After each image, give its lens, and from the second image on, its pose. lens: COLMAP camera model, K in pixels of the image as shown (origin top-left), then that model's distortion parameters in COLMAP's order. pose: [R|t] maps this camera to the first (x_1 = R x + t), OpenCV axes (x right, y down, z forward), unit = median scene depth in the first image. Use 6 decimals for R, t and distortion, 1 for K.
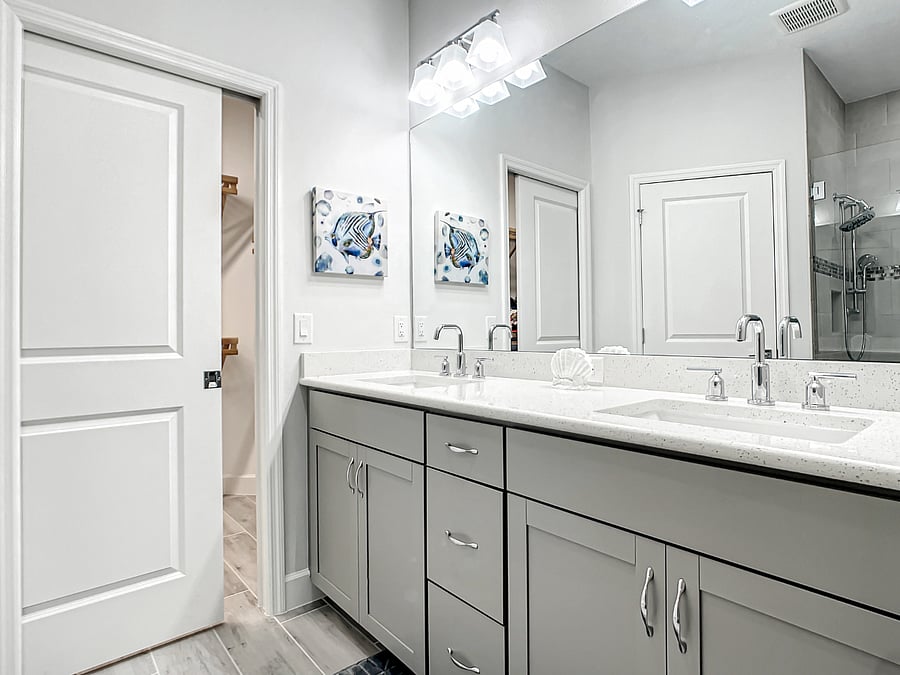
lens RADIAL K [[477.7, 0, 444.1], [0, 477.7, 329.6], [0, 0, 1]] dist [-0.022164, -0.000637]
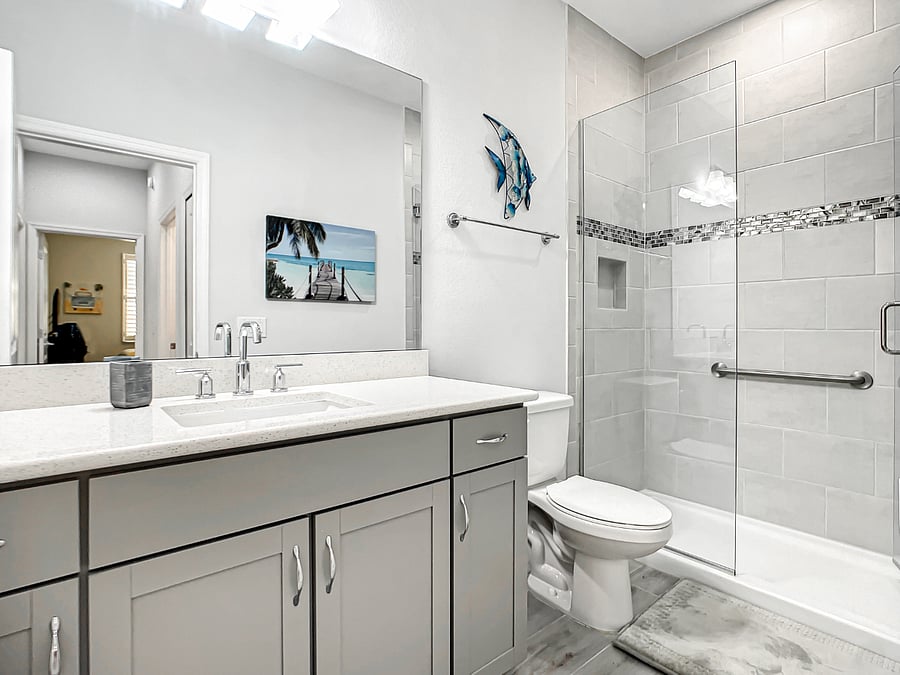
lens RADIAL K [[477.7, 0, 444.1], [0, 477.7, 329.6], [0, 0, 1]] dist [-0.022164, -0.000637]
pose [[0.003778, 0.003856, 0.999985, -0.715159], [-0.004840, 0.999981, -0.003837, 0.001299], [-0.999981, -0.004825, 0.003796, 0.748239]]
